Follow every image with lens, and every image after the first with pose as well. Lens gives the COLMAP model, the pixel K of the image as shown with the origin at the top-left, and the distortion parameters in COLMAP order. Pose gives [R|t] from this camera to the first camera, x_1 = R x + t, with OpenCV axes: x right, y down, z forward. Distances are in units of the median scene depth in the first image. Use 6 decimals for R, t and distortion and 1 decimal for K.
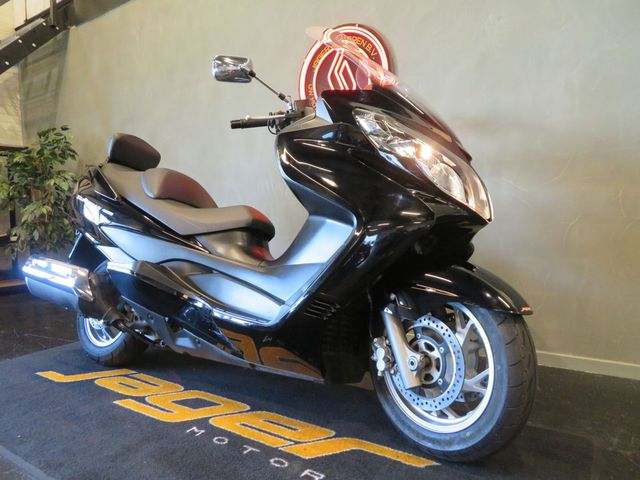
lens RADIAL K [[456.5, 0, 320.0], [0, 456.5, 240.0], [0, 0, 1]] dist [-0.020479, 0.020254]
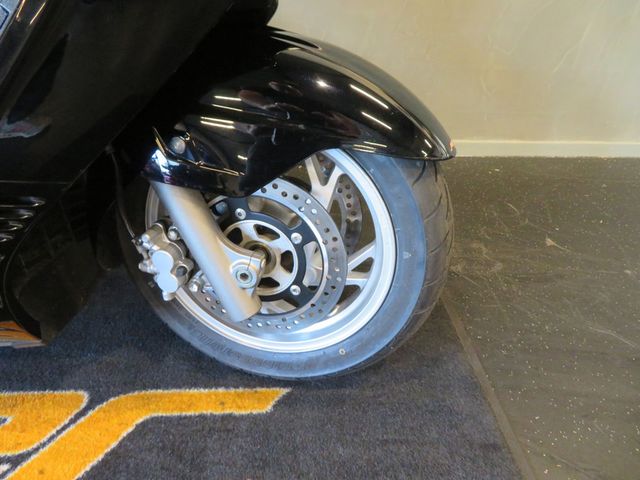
lens RADIAL K [[456.5, 0, 320.0], [0, 456.5, 240.0], [0, 0, 1]] dist [-0.020479, 0.020254]
pose [[0.778881, -0.298946, 0.551340, 0.006078], [-0.032651, 0.858569, 0.511657, -0.015141], [-0.626322, -0.416521, 0.658962, 0.573076]]
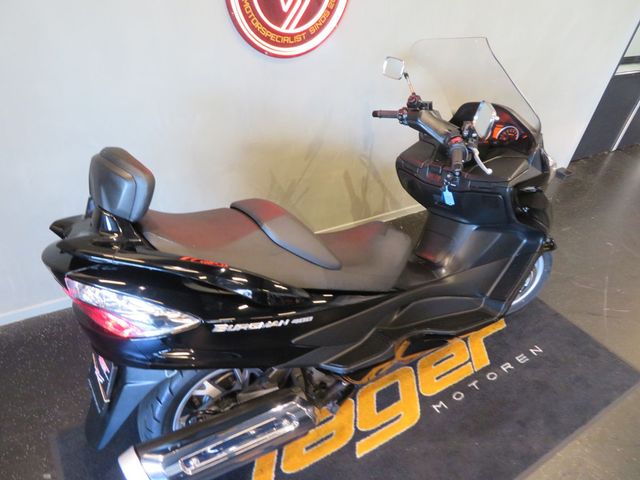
lens RADIAL K [[456.5, 0, 320.0], [0, 456.5, 240.0], [0, 0, 1]] dist [-0.020479, 0.020254]
pose [[0.384088, -0.485774, 0.785176, -1.305373], [-0.080326, 0.829599, 0.552551, -0.752778], [-0.919796, -0.275298, 0.279619, 1.149487]]
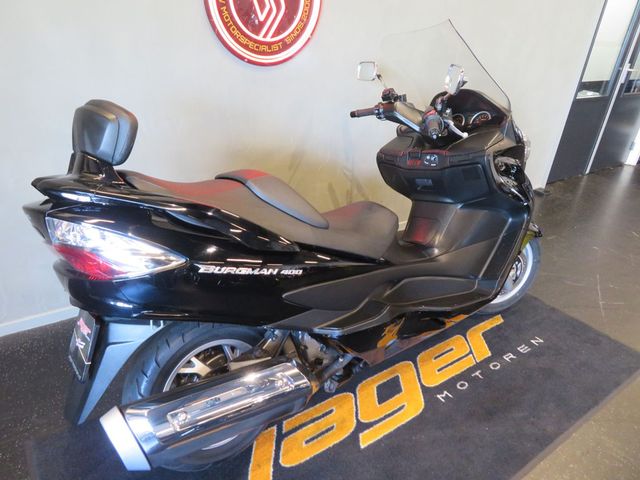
lens RADIAL K [[456.5, 0, 320.0], [0, 456.5, 240.0], [0, 0, 1]] dist [-0.020479, 0.020254]
pose [[0.337847, -0.381329, 0.860493, -1.408613], [-0.034590, 0.908602, 0.416229, -0.533076], [-0.940565, -0.170386, 0.293778, 1.087790]]
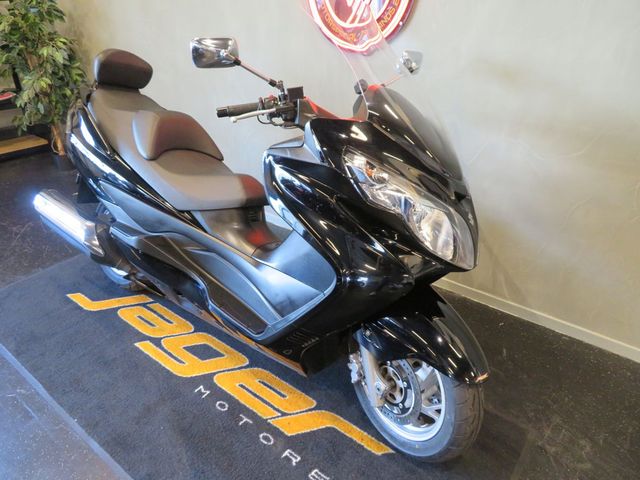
lens RADIAL K [[456.5, 0, 320.0], [0, 456.5, 240.0], [0, 0, 1]] dist [-0.020479, 0.020254]
pose [[0.997708, 0.053179, -0.041838, 0.073595], [-0.030504, 0.905415, 0.423430, -0.497165], [0.060398, -0.421183, 0.904962, 0.094755]]
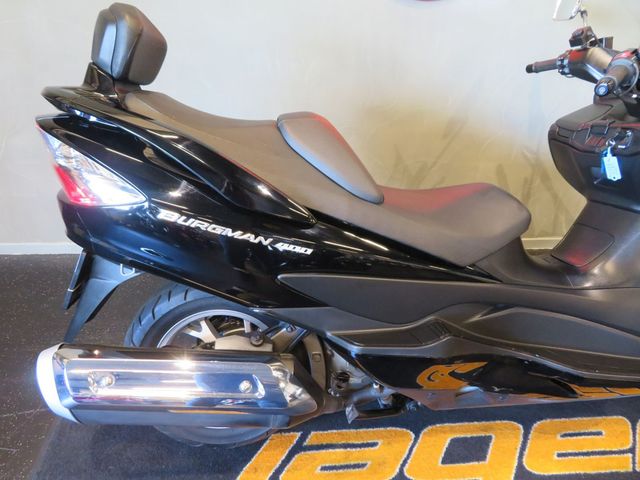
lens RADIAL K [[456.5, 0, 320.0], [0, 456.5, 240.0], [0, 0, 1]] dist [-0.020479, 0.020254]
pose [[0.774468, -0.283126, 0.565720, -1.004816], [-0.016061, 0.885170, 0.464990, -0.413640], [-0.632409, -0.369206, 0.680989, 0.919170]]
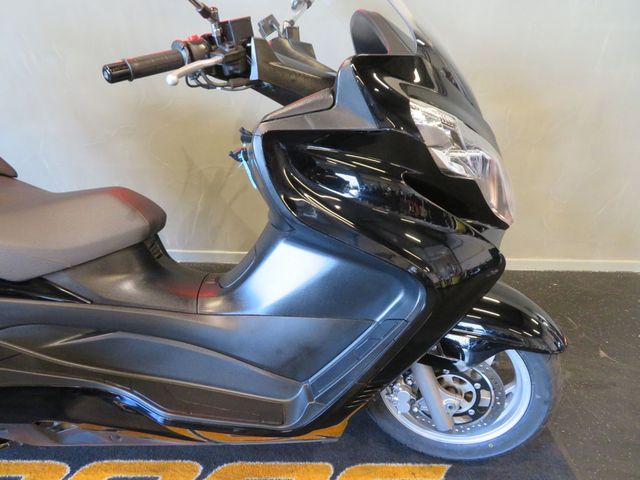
lens RADIAL K [[456.5, 0, 320.0], [0, 456.5, 240.0], [0, 0, 1]] dist [-0.020479, 0.020254]
pose [[0.805677, -0.239824, 0.541635, -0.374021], [-0.032534, 0.895081, 0.444715, -0.377542], [-0.591461, -0.375918, 0.713344, 0.565749]]
